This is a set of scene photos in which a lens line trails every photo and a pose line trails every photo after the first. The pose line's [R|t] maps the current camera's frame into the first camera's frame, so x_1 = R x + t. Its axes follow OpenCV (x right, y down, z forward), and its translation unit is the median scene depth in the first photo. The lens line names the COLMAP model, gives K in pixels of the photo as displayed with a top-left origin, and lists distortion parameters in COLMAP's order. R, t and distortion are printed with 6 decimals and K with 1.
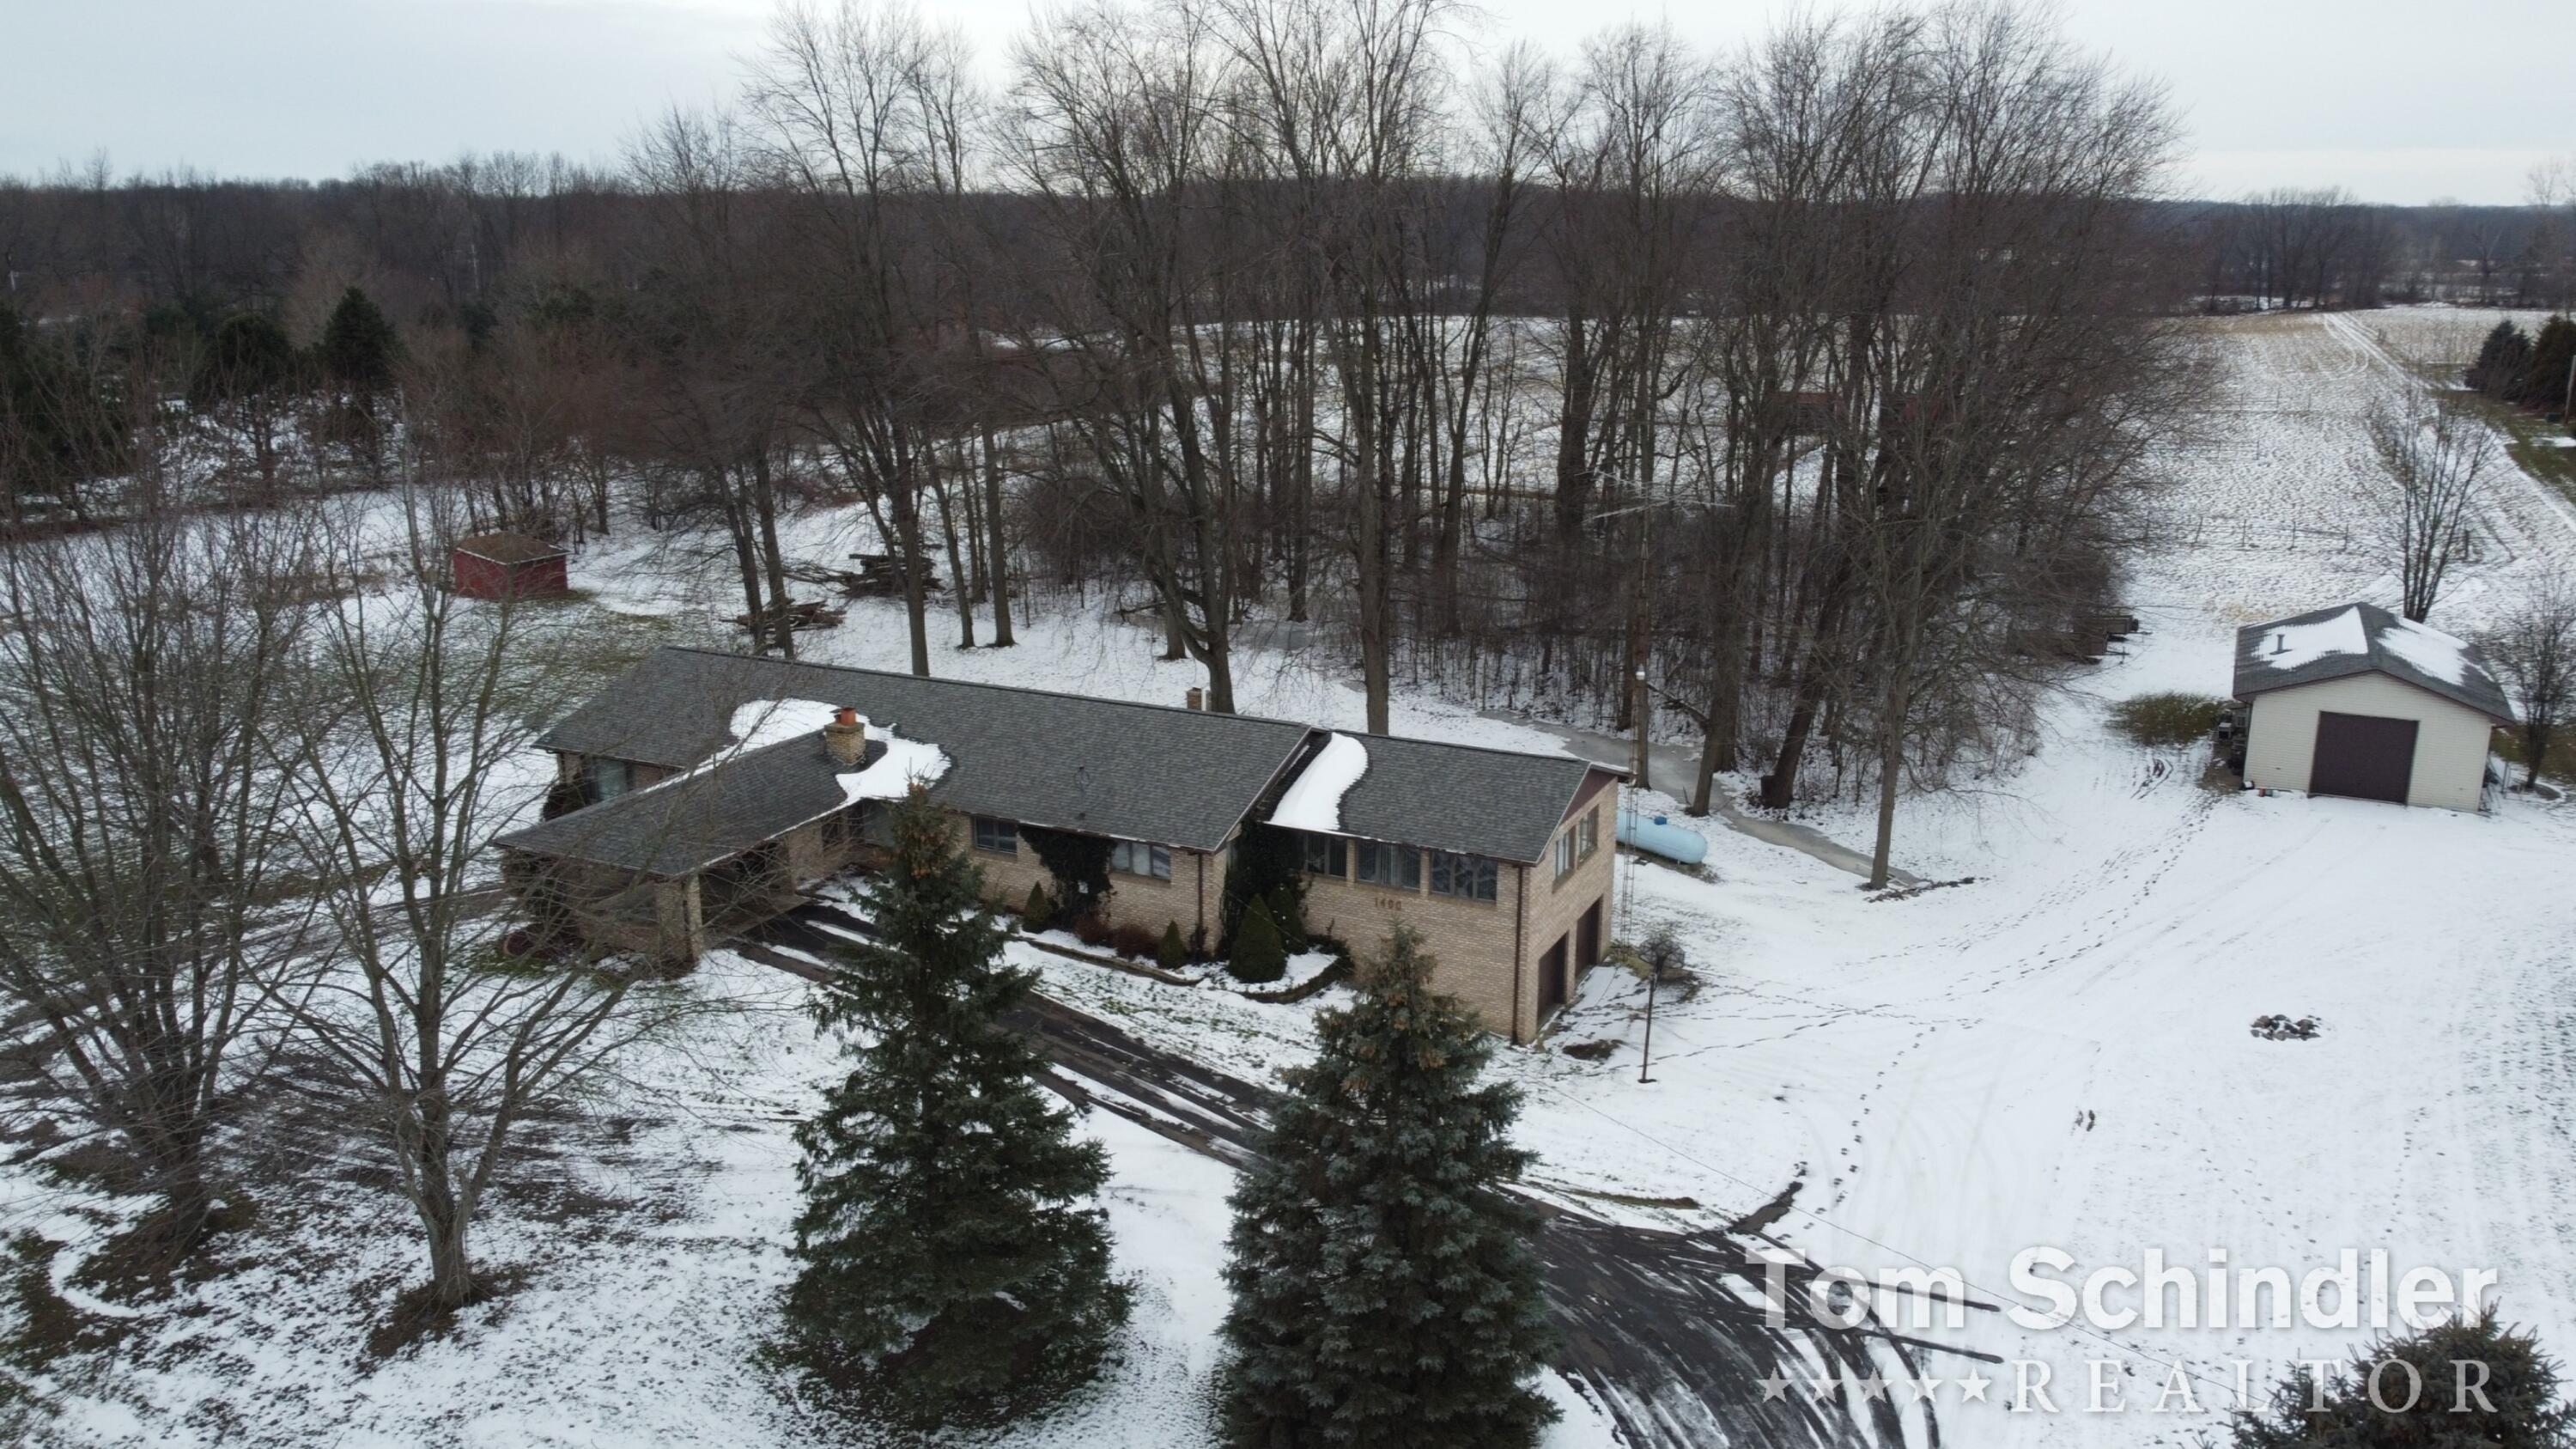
lens RADIAL K [[1954.5, 0, 1281.3], [0, 1954.5, 722.2], [0, 0, 1]] dist [-0.001737, 0.001568]
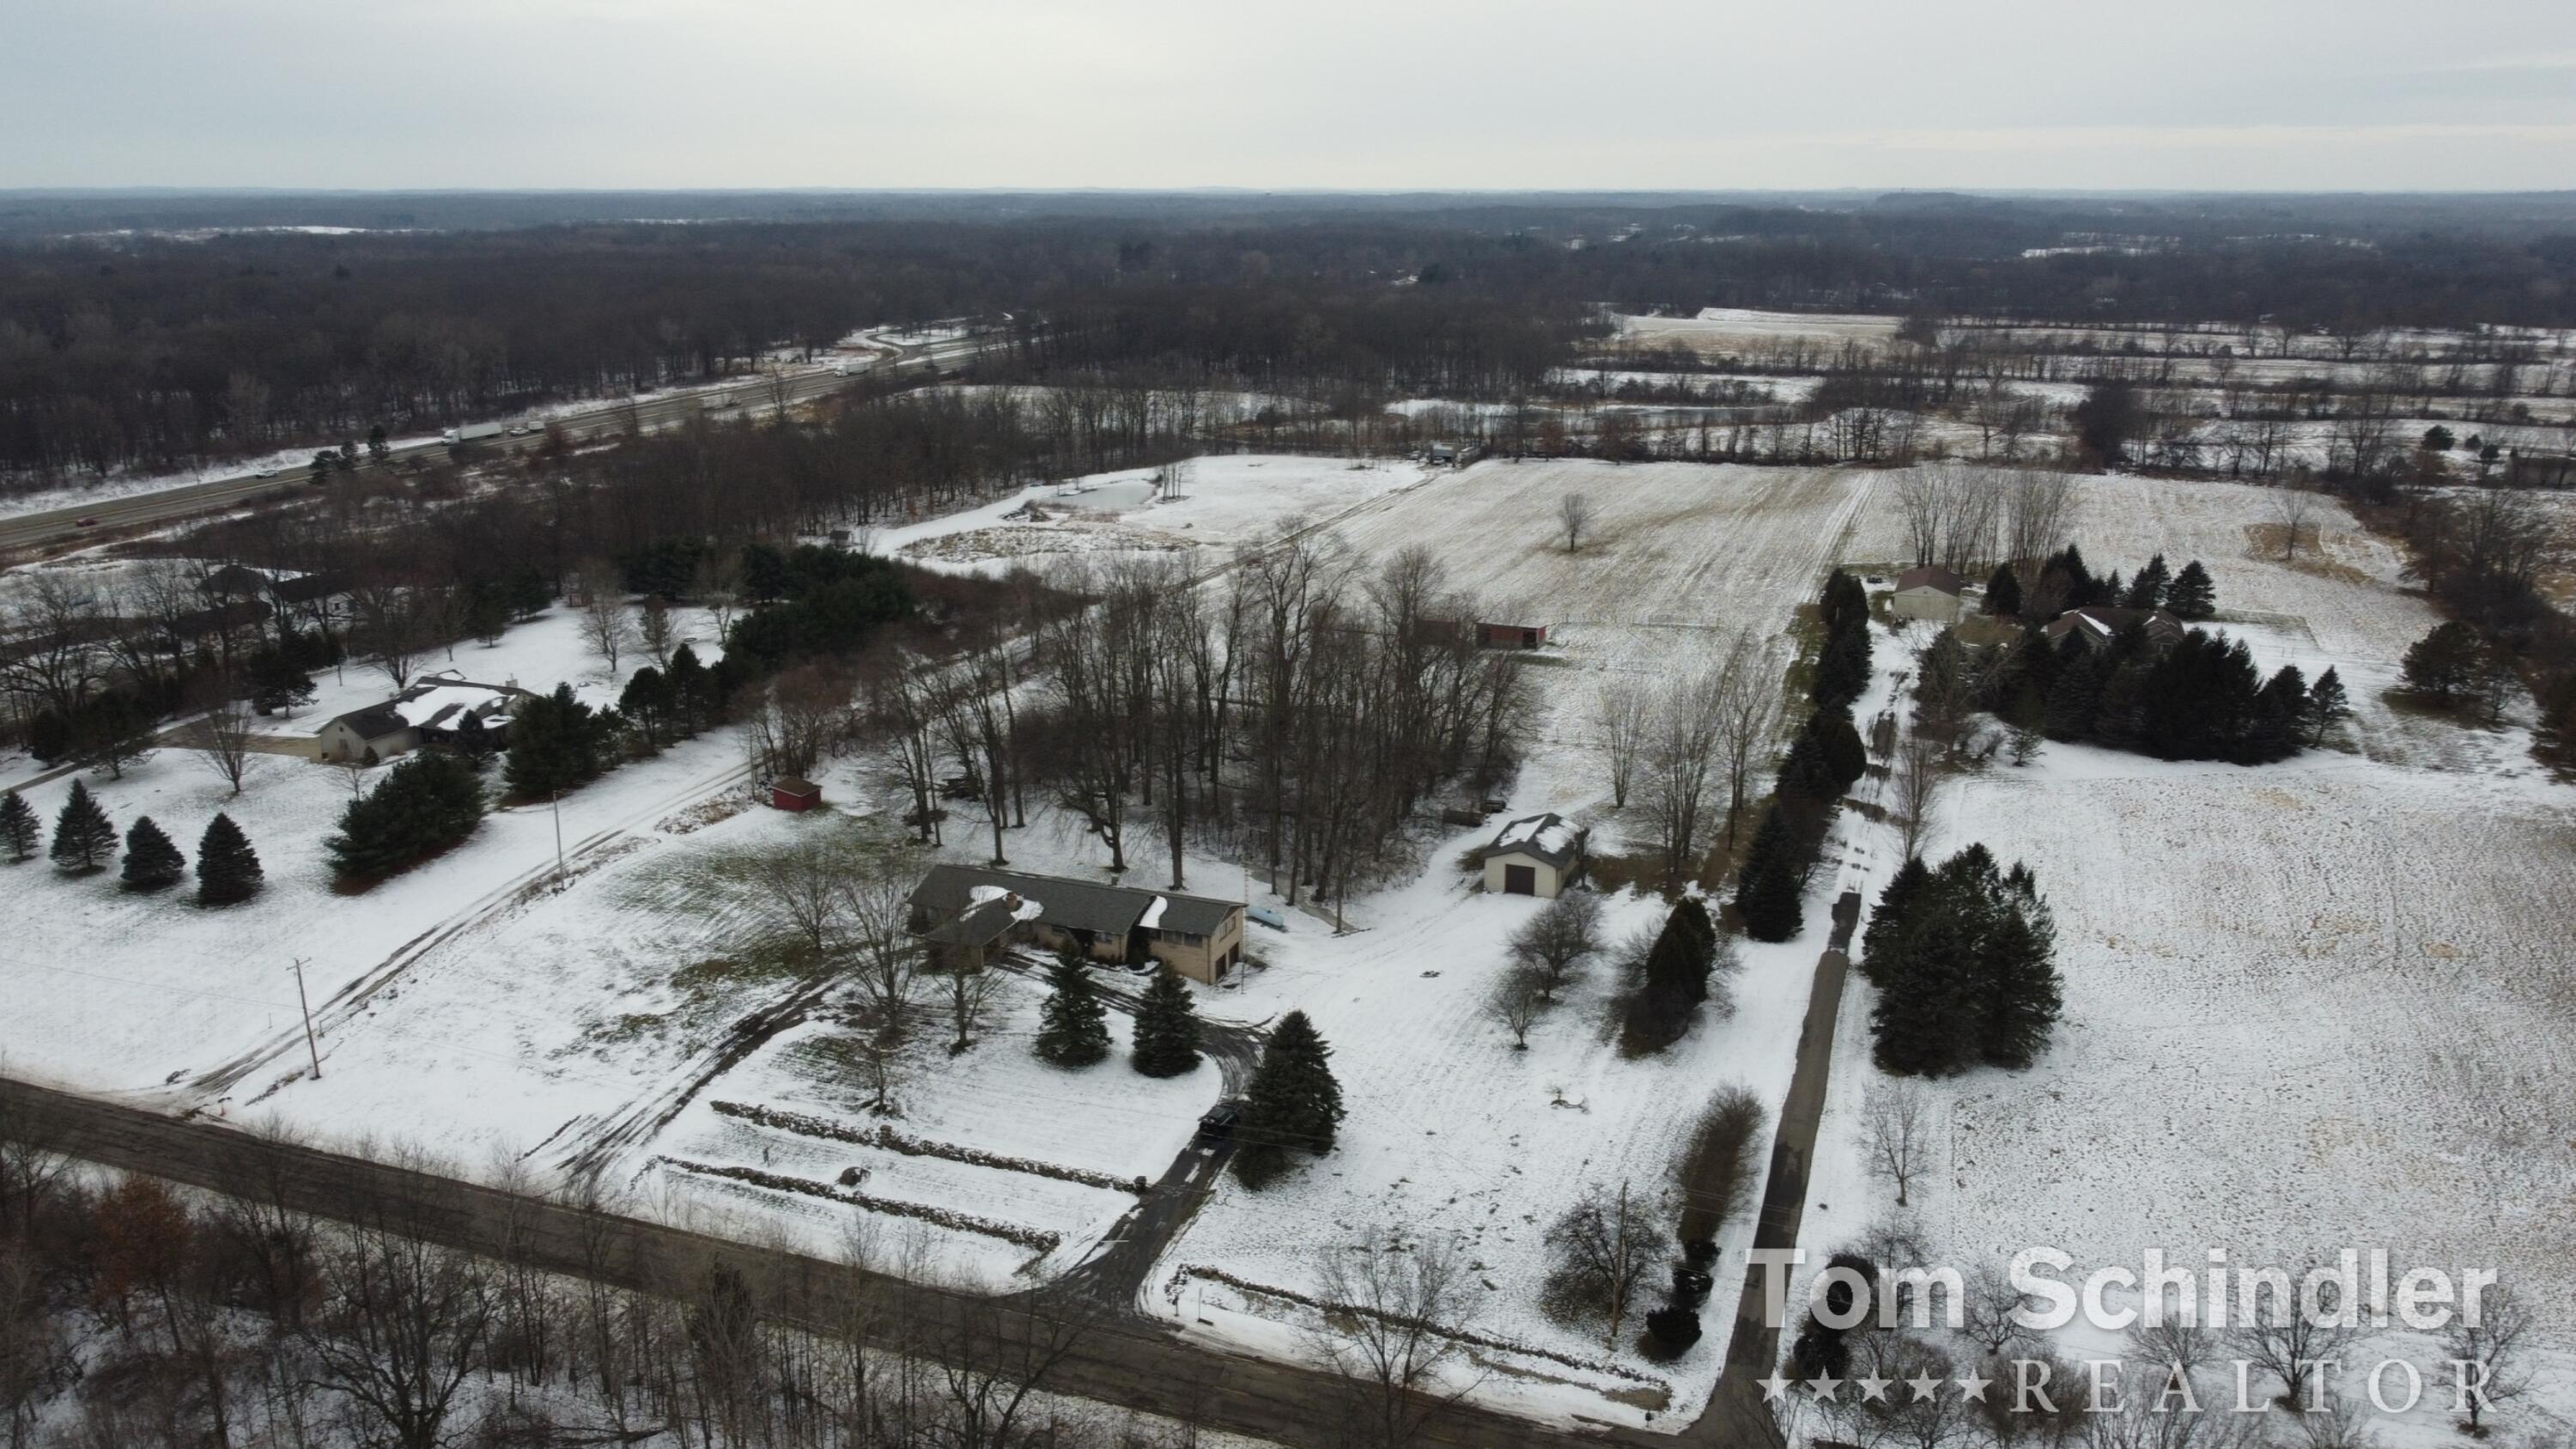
lens RADIAL K [[1954.5, 0, 1281.3], [0, 1954.5, 722.2], [0, 0, 1]] dist [-0.001737, 0.001568]
pose [[0.997090, -0.019058, 0.073810, -0.003641], [0.018068, 0.999738, 0.014050, -0.341466], [-0.074059, -0.012675, 0.997173, -2.406035]]
